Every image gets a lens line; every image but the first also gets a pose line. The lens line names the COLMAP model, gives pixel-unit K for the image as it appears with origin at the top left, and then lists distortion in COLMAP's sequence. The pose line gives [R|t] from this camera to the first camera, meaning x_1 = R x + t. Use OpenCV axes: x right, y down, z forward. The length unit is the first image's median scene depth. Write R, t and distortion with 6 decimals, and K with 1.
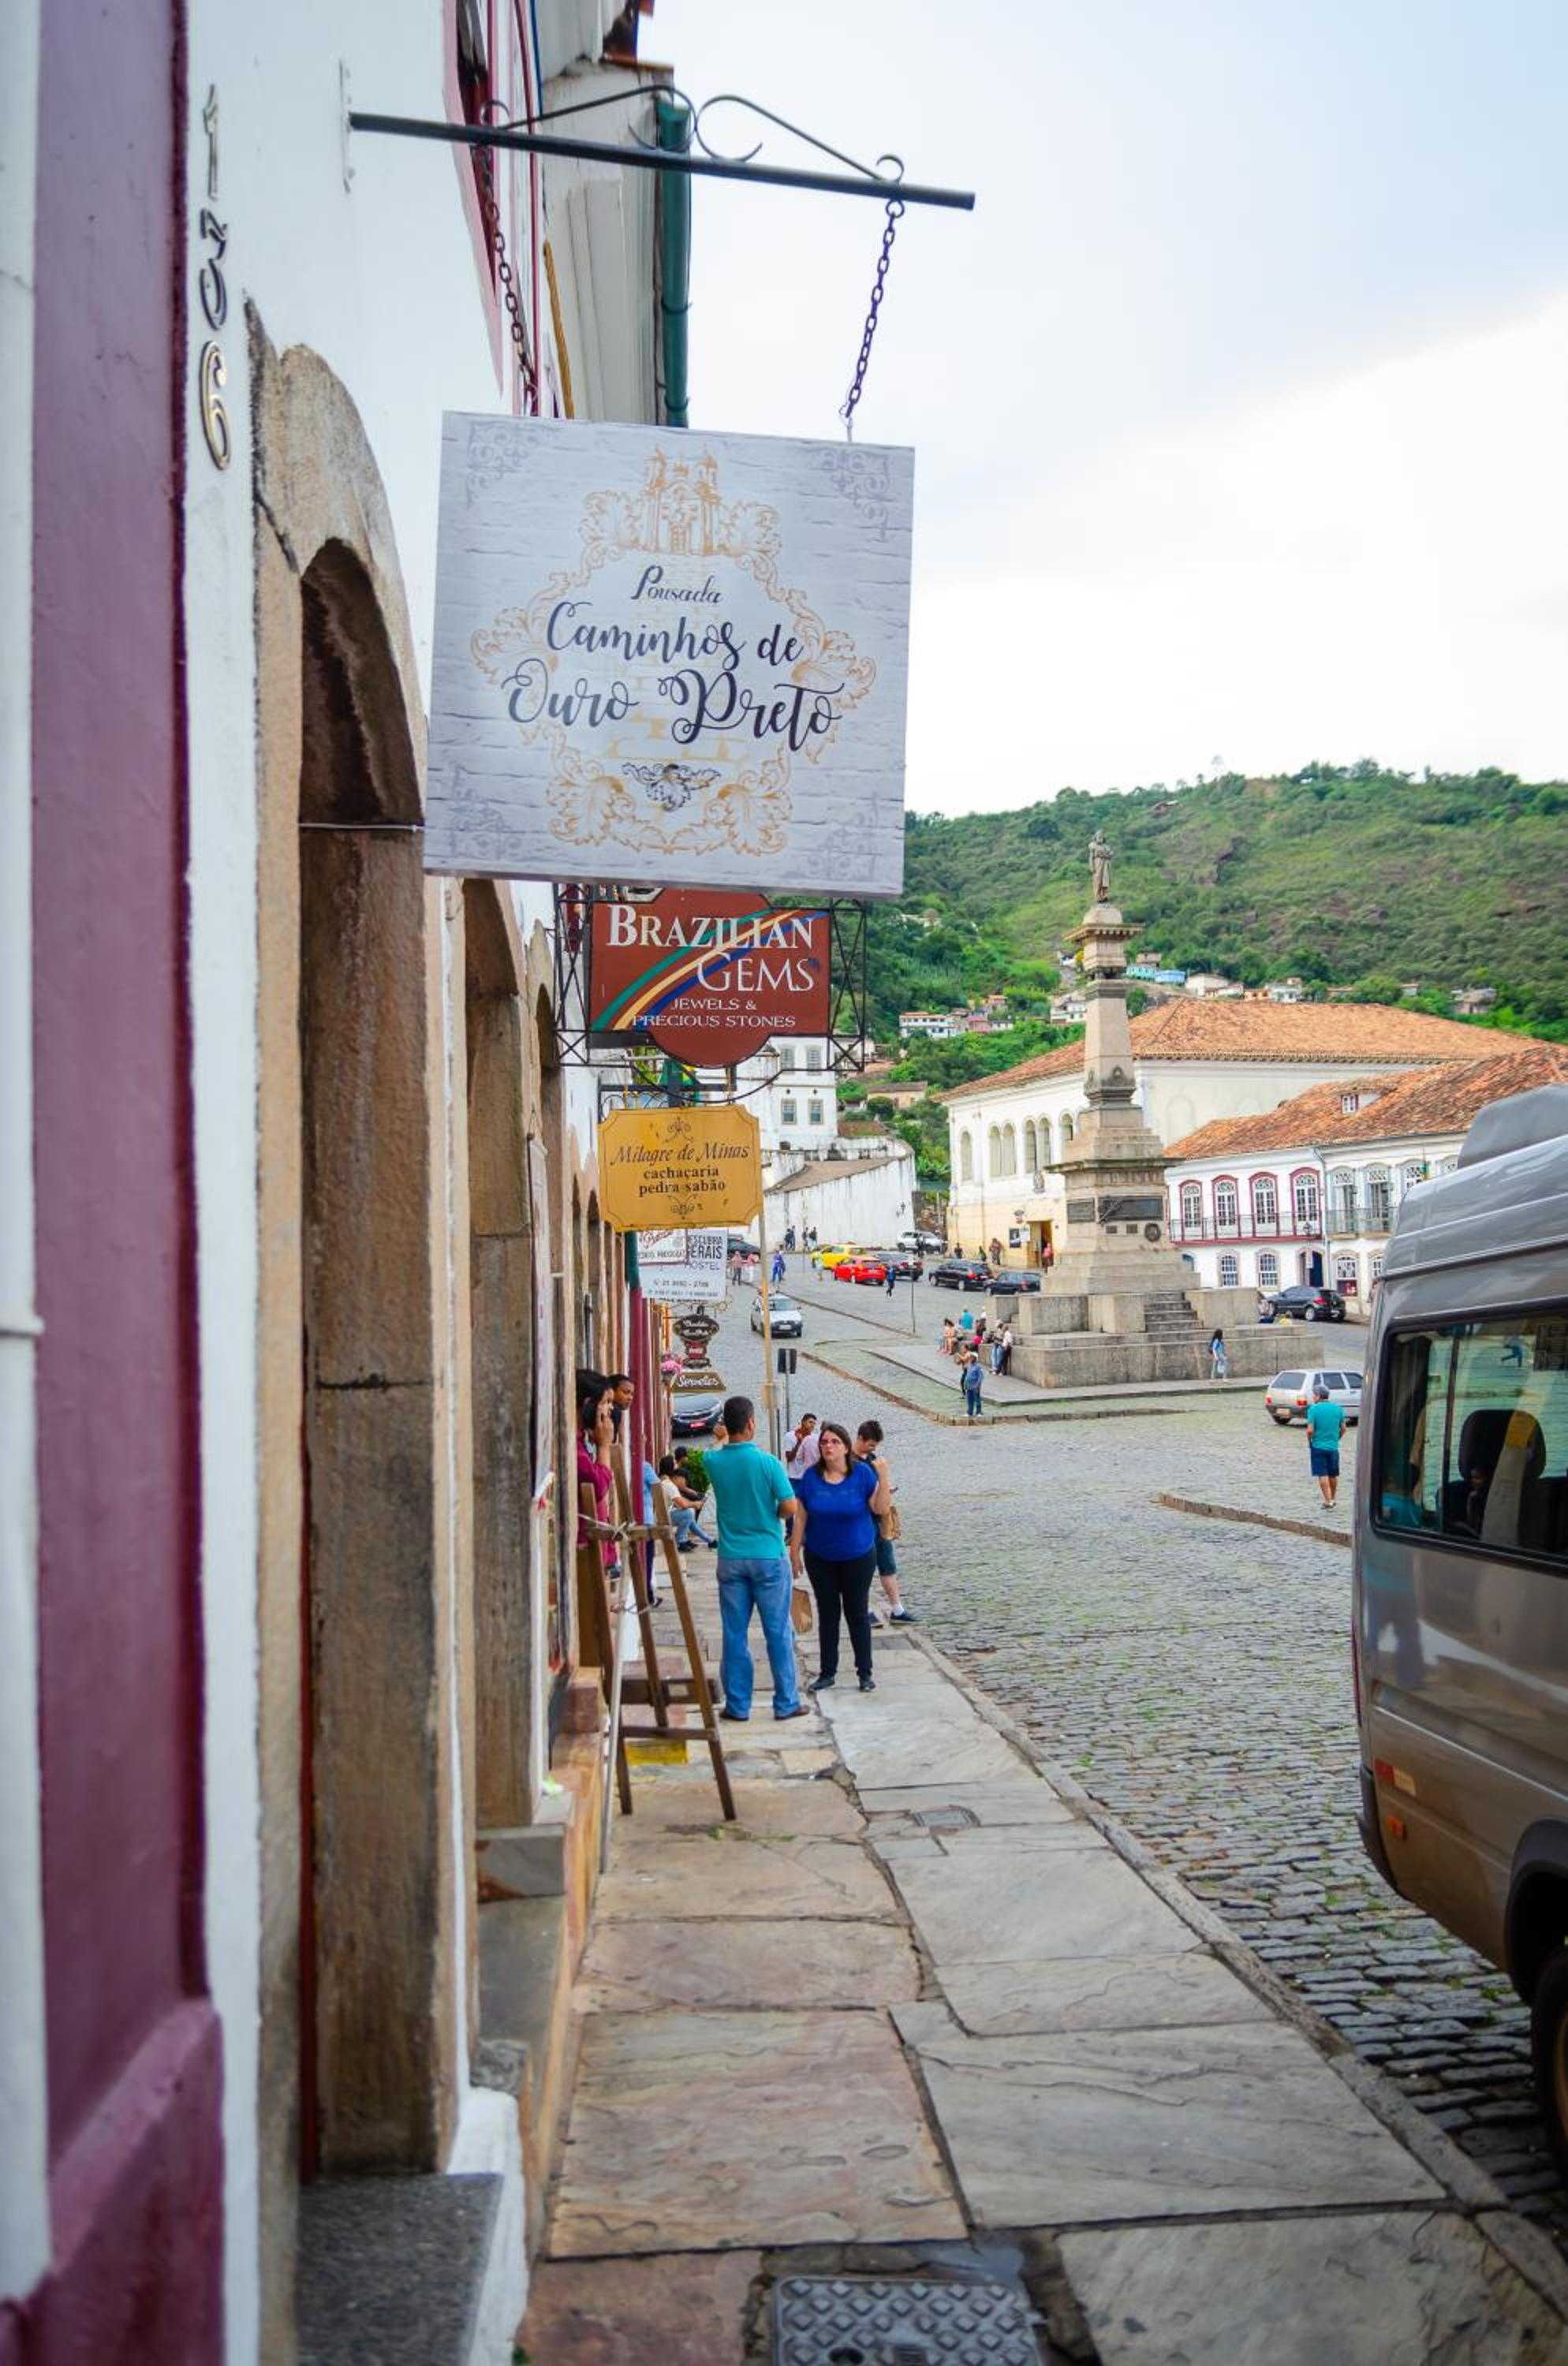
lens RADIAL K [[1758.4, 0, 779.1], [0, 1758.4, 1183.5], [0, 0, 1]] dist [-0.018960, 0.015379]
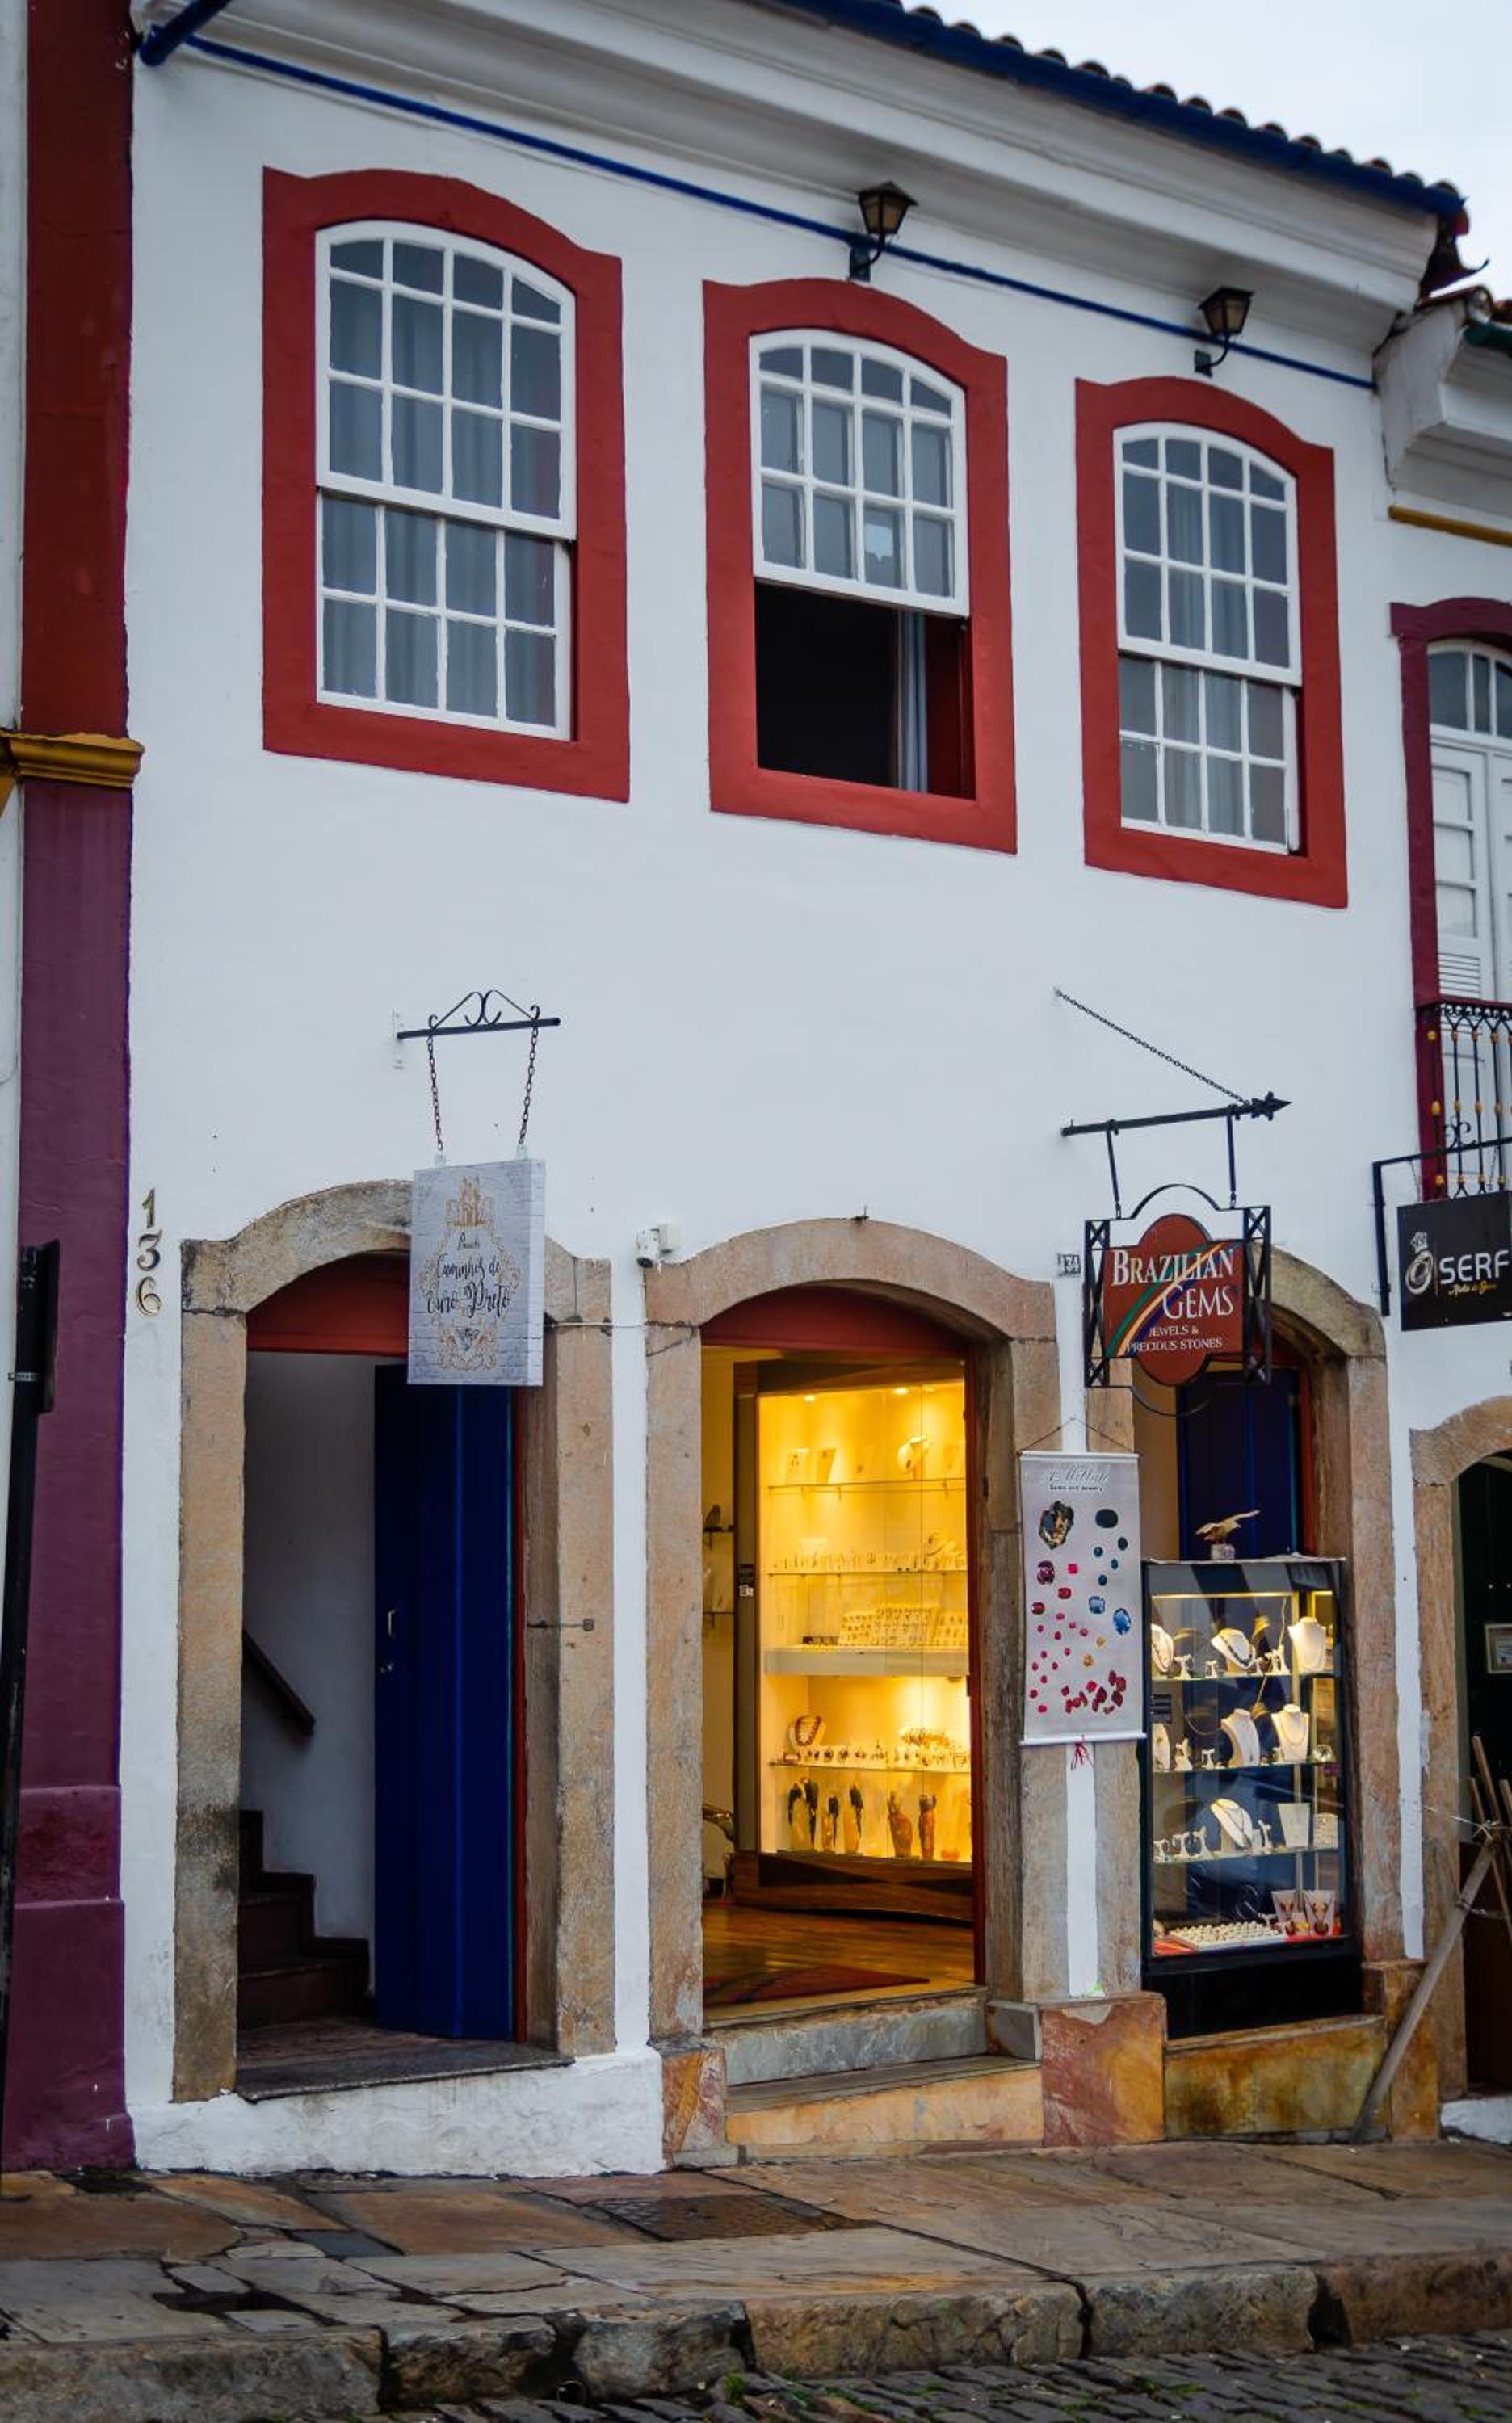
lens RADIAL K [[3402.3, 0, 835.8], [0, 3402.3, 1139.2], [0, 0, 1]] dist [0.005171, 0.000000]
pose [[0.516345, -0.089342, -0.851708, 1.777538], [0.042274, 0.995990, -0.078849, -0.060197], [0.855337, 0.004708, 0.518051, -0.356841]]
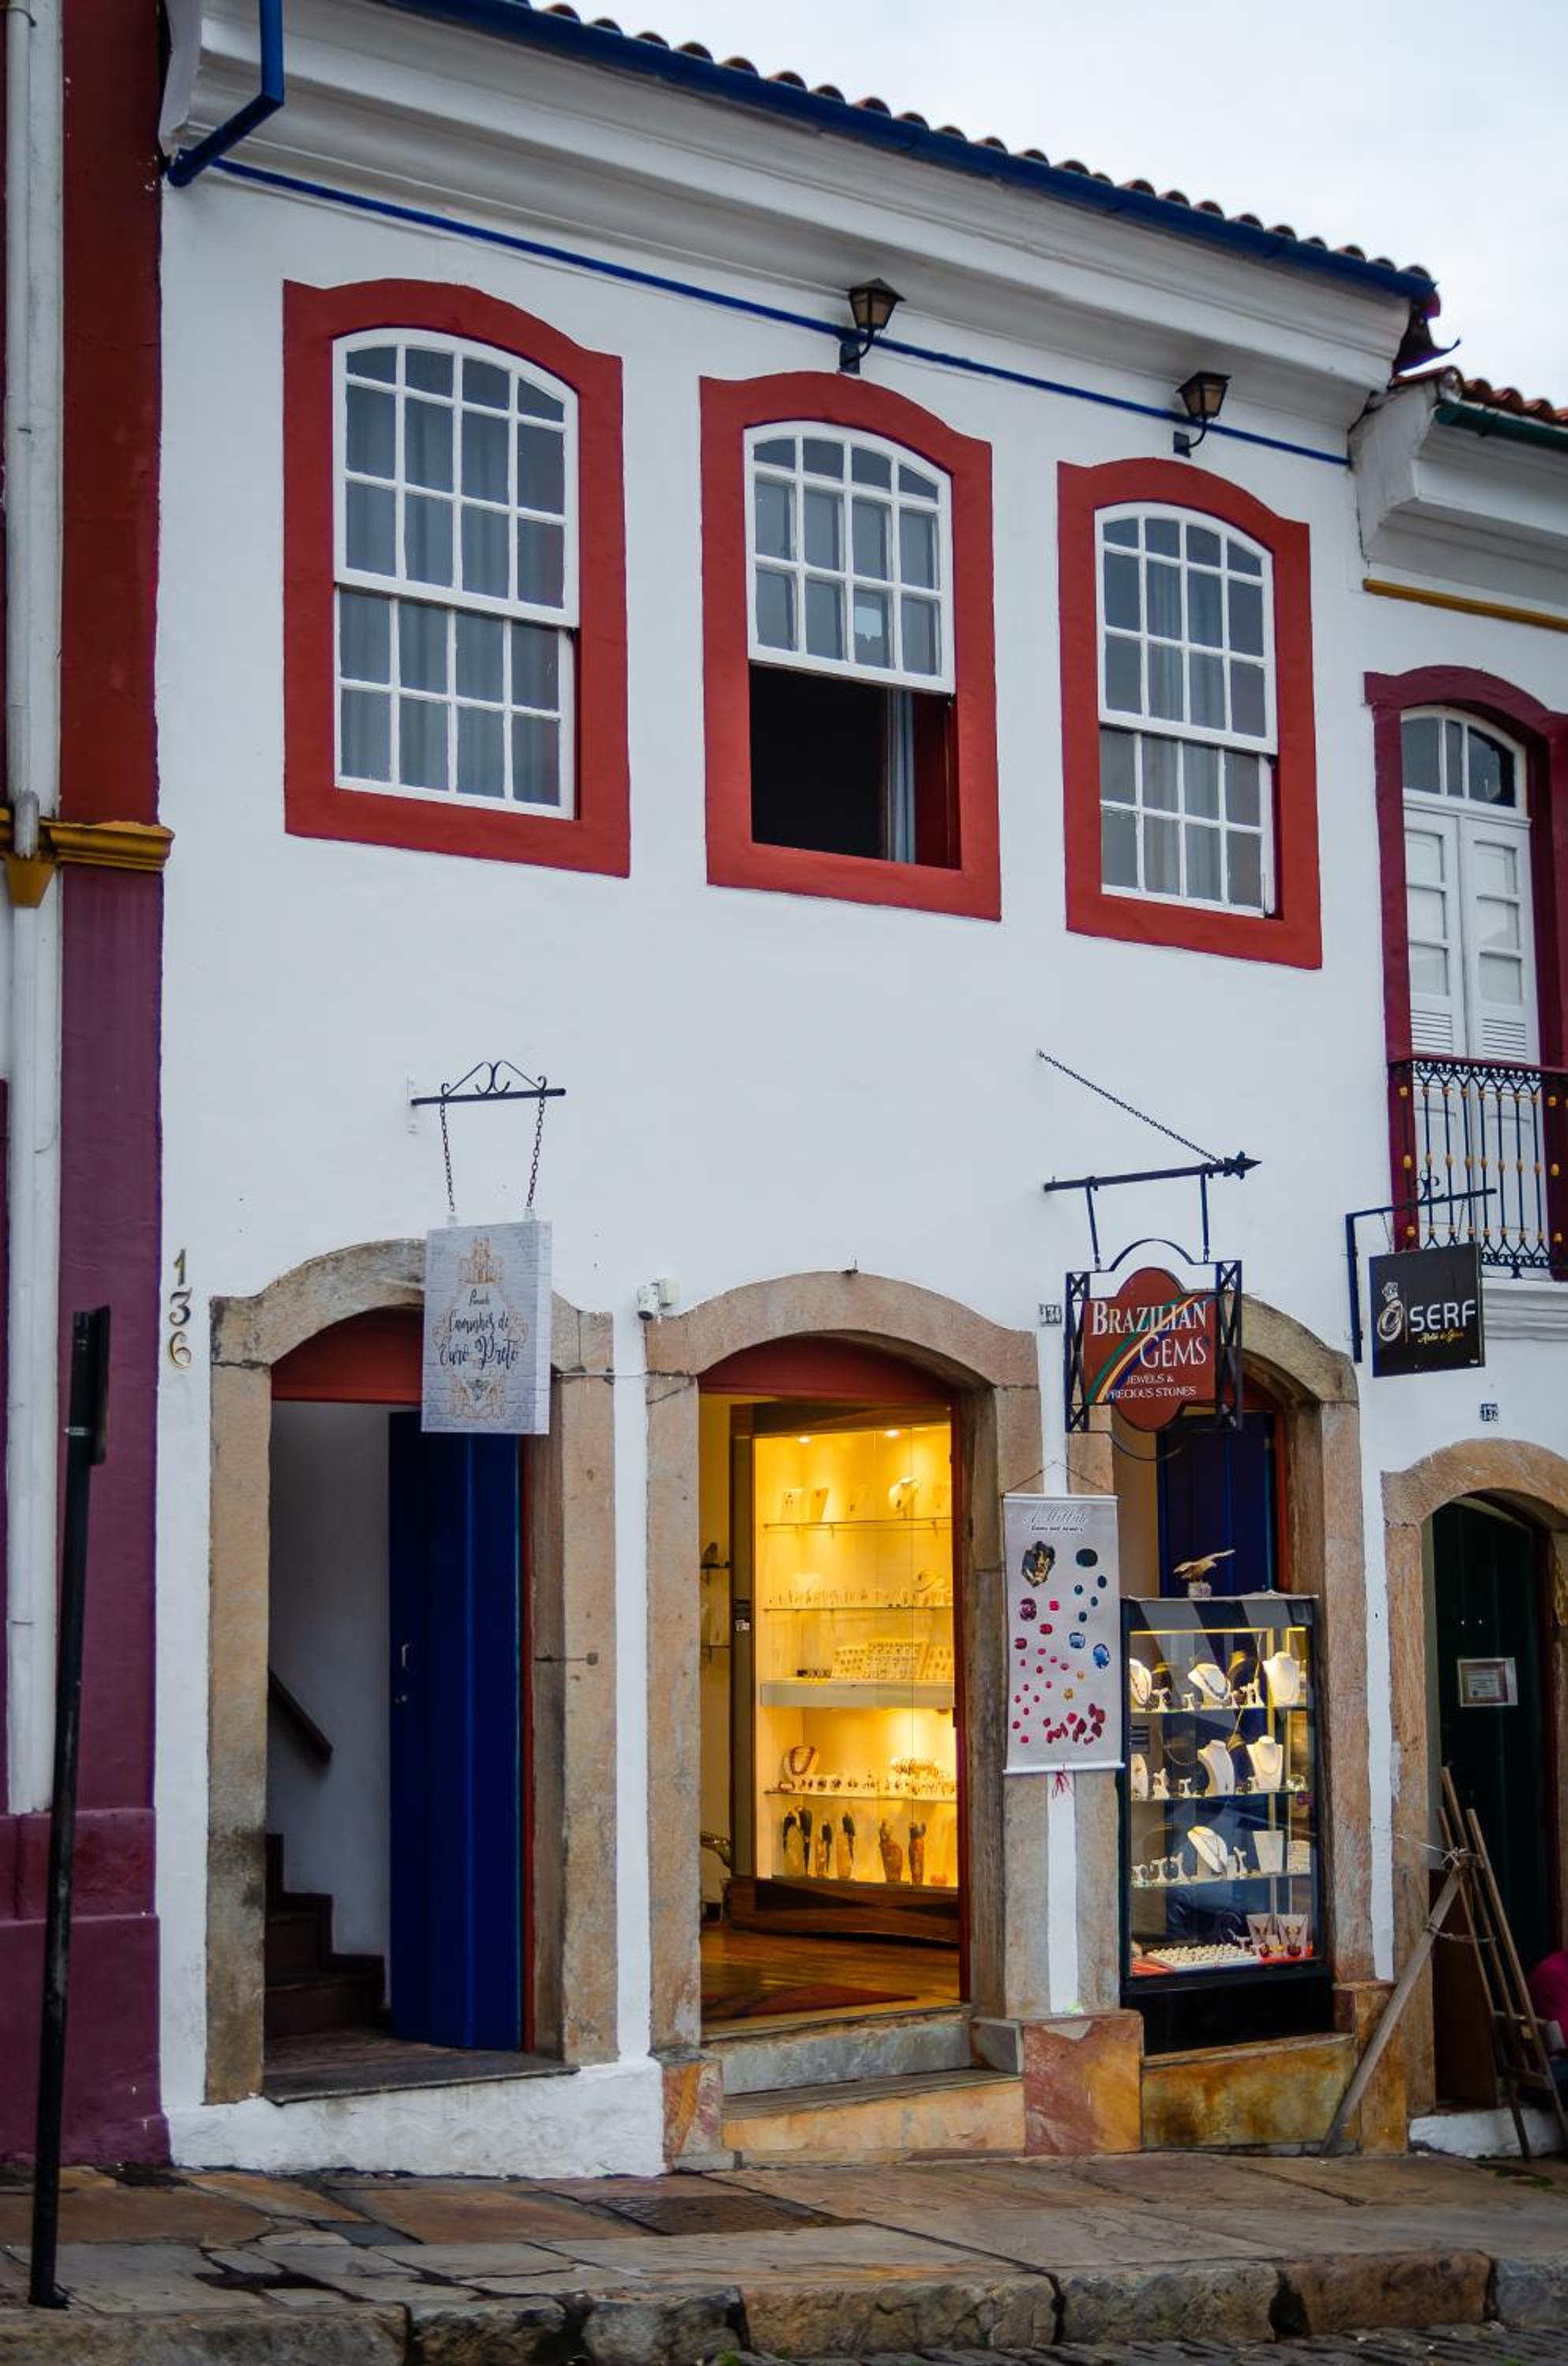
lens RADIAL K [[3528.0, 0, 780.5], [0, 3528.0, 1185.4], [0, 0, 1]] dist [0.001403, 0.000000]
pose [[0.502241, -0.081682, -0.860861, 1.949354], [0.041517, 0.996658, -0.070346, -0.074354], [0.863731, -0.000409, 0.503954, -0.450571]]
